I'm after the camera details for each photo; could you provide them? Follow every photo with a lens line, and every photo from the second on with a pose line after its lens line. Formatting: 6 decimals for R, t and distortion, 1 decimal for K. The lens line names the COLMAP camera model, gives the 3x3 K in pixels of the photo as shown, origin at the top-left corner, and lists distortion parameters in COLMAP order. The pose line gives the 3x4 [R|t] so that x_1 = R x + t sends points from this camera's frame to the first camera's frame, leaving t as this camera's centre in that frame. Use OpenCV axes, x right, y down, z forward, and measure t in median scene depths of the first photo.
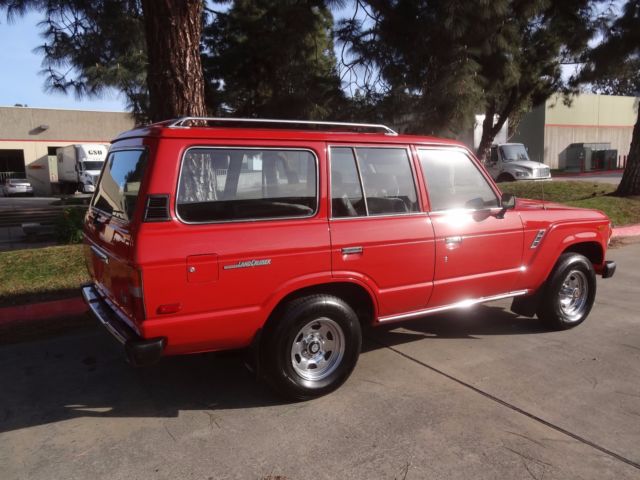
lens RADIAL K [[520.3, 0, 319.1], [0, 520.3, 239.4], [0, 0, 1]] dist [0.036030, 0.000264]
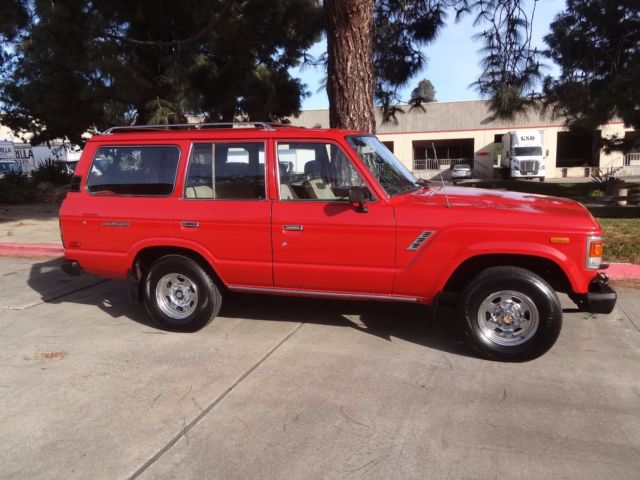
lens RADIAL K [[520.3, 0, 319.1], [0, 520.3, 239.4], [0, 0, 1]] dist [0.036030, 0.000264]
pose [[0.659875, 0.113670, -0.742727, 0.611749], [-0.092964, 0.993247, 0.069418, -0.030172], [0.745602, 0.023240, 0.665986, 0.188150]]
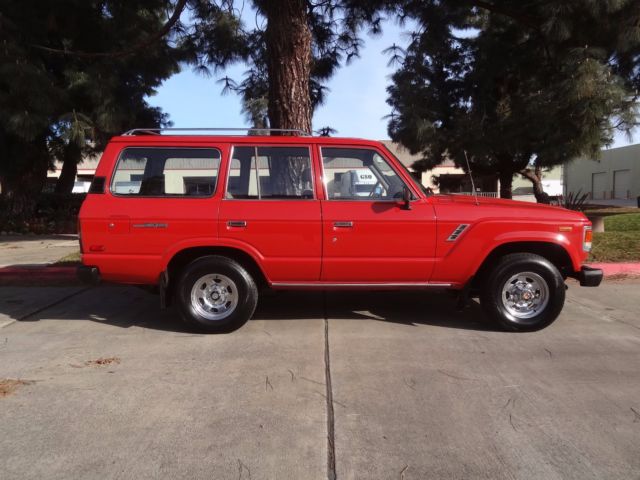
lens RADIAL K [[520.3, 0, 319.1], [0, 520.3, 239.4], [0, 0, 1]] dist [0.036030, 0.000264]
pose [[0.858877, 0.053498, -0.509380, 0.453686], [-0.077827, 0.996613, -0.026554, 0.039420], [0.506235, 0.062450, 0.860132, -0.013020]]
